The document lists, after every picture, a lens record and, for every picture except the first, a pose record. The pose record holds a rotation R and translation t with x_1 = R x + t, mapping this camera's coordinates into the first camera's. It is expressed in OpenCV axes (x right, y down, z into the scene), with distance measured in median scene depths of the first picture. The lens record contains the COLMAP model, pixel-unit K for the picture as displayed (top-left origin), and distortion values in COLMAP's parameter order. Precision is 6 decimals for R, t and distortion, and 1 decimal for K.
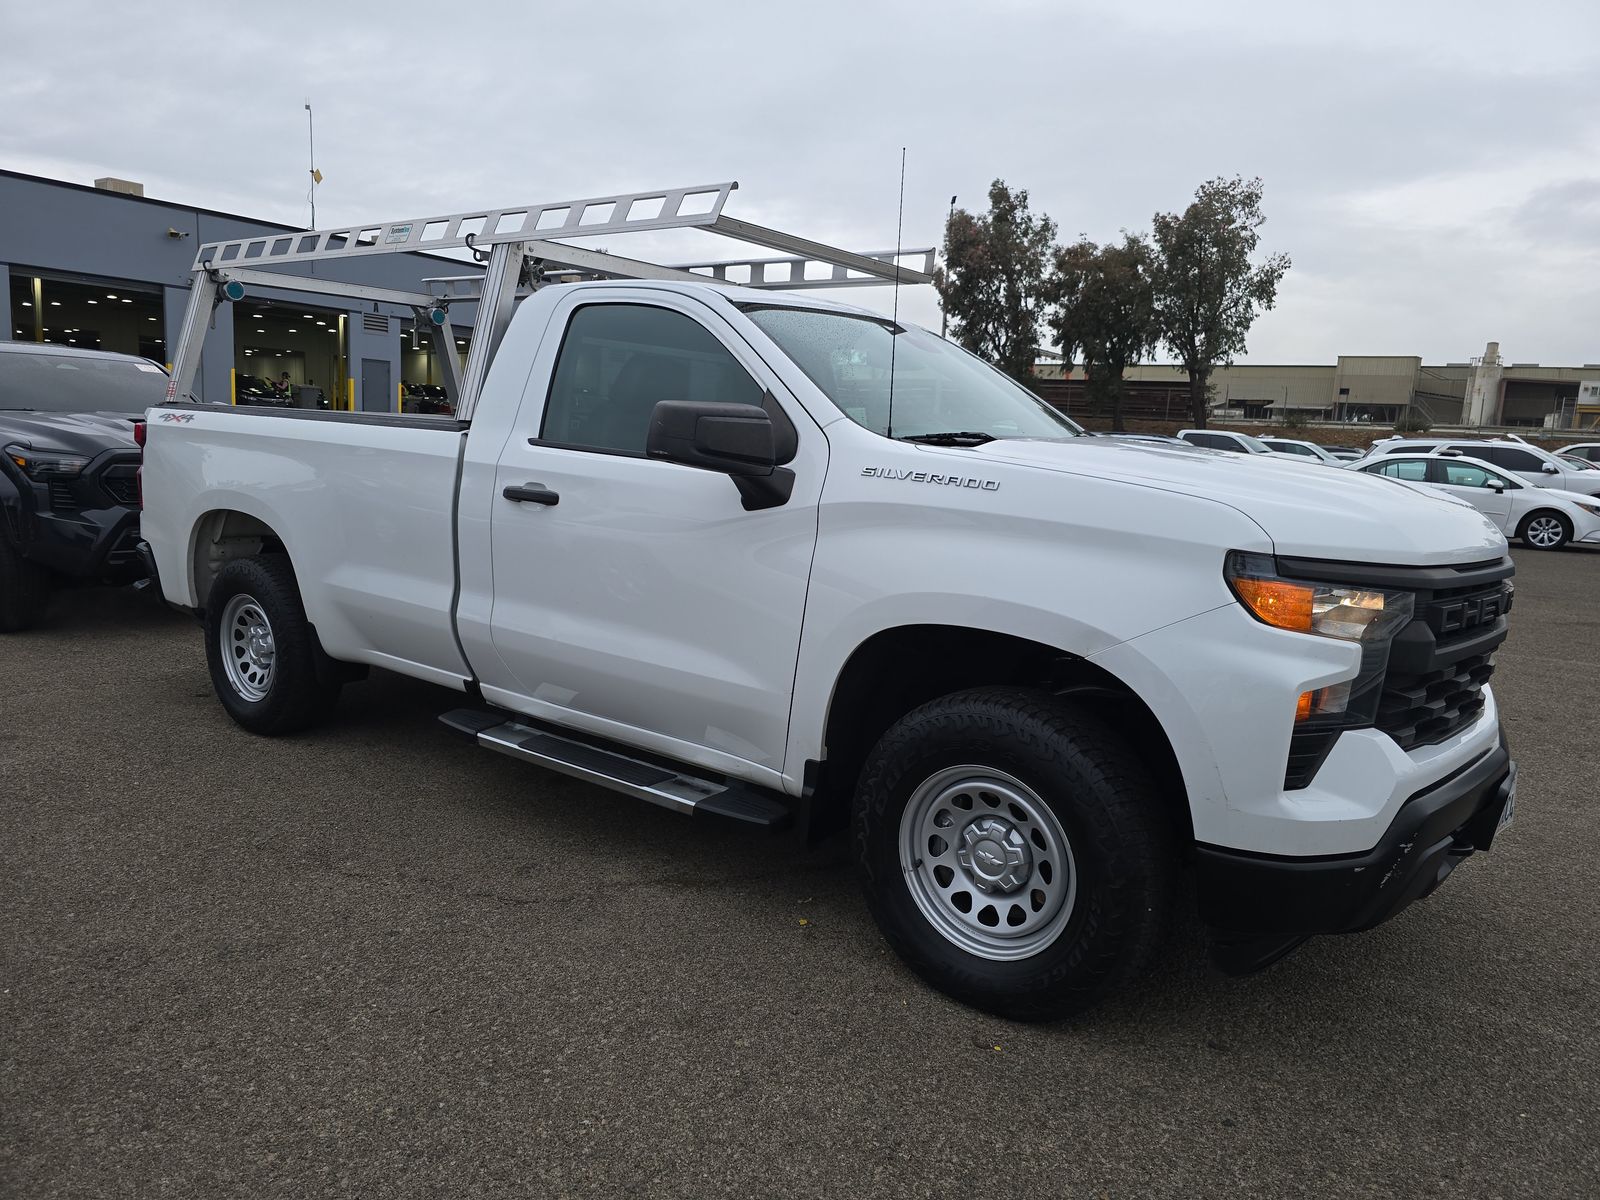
lens RADIAL K [[1070.2, 0, 796.8], [0, 1070.2, 592.5], [0, 0, 1]] dist [0.033860, -0.033028]
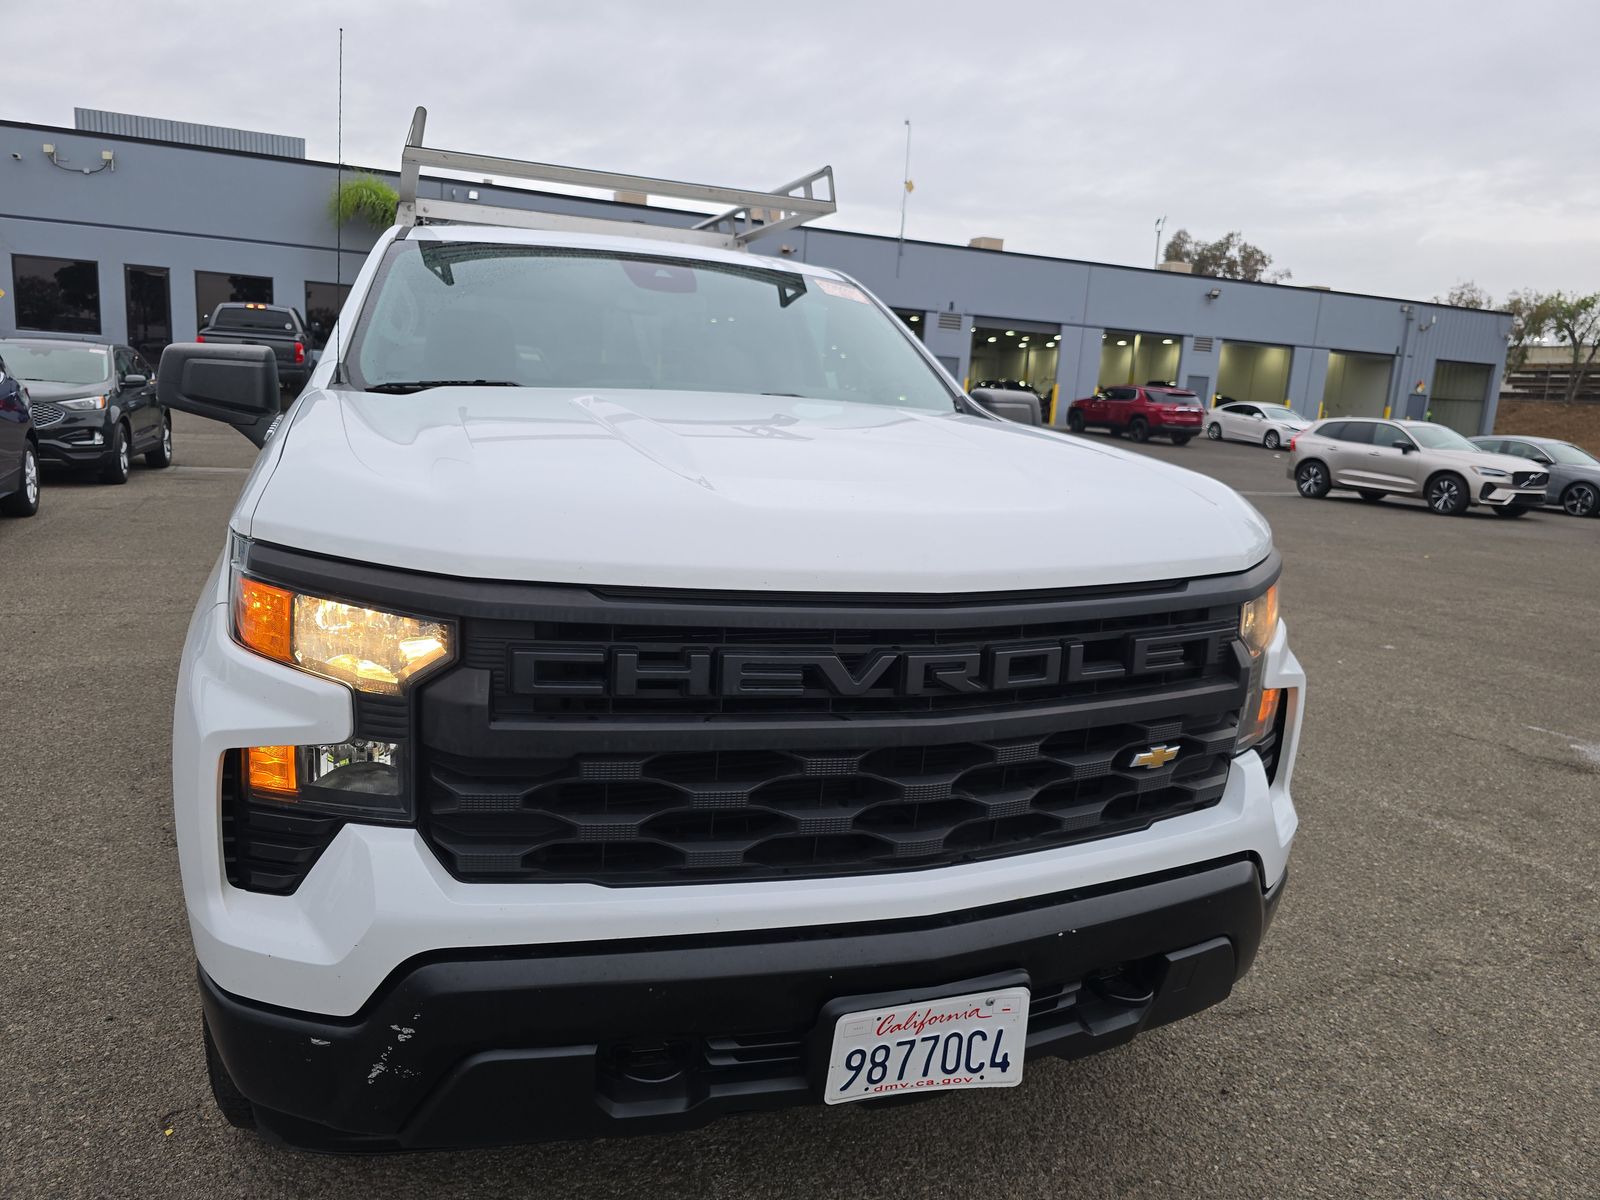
lens RADIAL K [[1070.2, 0, 799.6], [0, 1070.2, 596.6], [0, 0, 1]] dist [0.033860, -0.033028]
pose [[0.849375, 0.099693, -0.518288, 0.683387], [-0.096461, 0.994781, 0.033266, -0.034155], [0.518900, 0.021740, 0.854559, 0.382736]]
